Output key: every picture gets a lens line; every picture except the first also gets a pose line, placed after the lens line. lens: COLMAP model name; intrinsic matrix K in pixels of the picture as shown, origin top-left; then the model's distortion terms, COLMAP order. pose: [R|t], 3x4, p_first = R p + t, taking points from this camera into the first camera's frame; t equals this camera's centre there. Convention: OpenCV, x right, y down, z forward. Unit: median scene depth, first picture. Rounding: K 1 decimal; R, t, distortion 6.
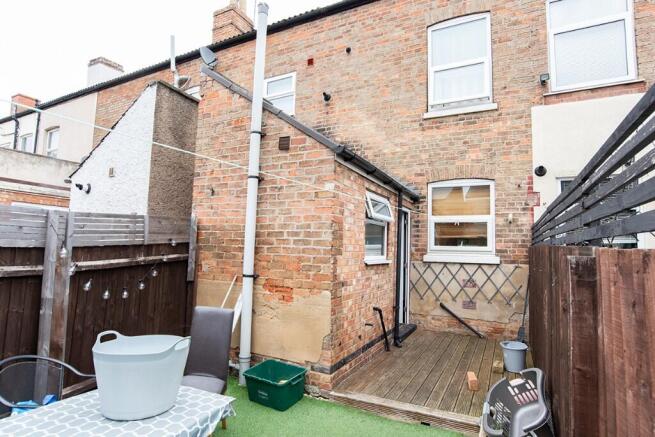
lens RADIAL K [[347.6, 0, 328.5], [0, 347.6, 219.1], [0, 0, 1]] dist [-0.040402, 0.004050]
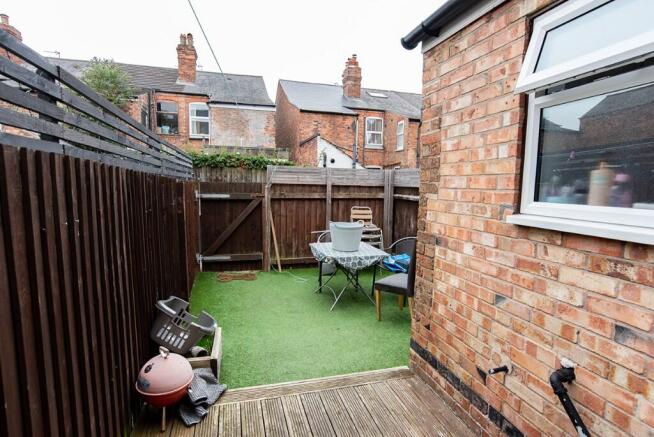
lens RADIAL K [[347.1, 0, 329.4], [0, 347.1, 218.4], [0, 0, 1]] dist [-0.040402, 0.004050]
pose [[-0.727074, 0.029053, -0.685944, 0.528882], [0.020071, 0.999577, 0.021063, 0.114552], [0.686266, 0.001547, -0.727349, 1.153369]]
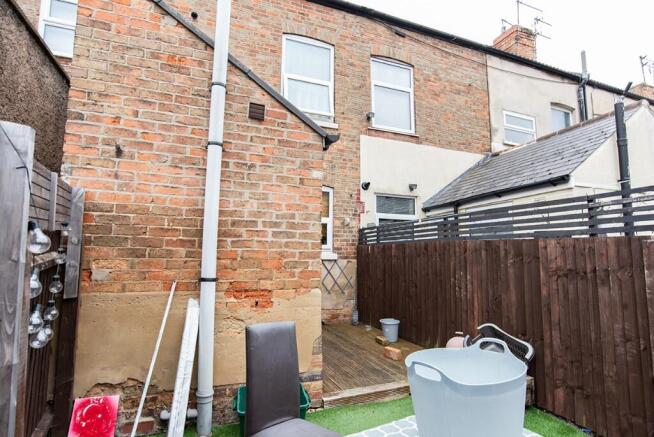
lens RADIAL K [[347.1, 0, 323.8], [0, 347.1, 217.4], [0, 0, 1]] dist [-0.040402, 0.004050]
pose [[0.655063, 0.065243, 0.752752, -0.584039], [-0.053918, 0.997762, -0.039558, 0.047567], [-0.753648, -0.014674, 0.657114, 0.334992]]
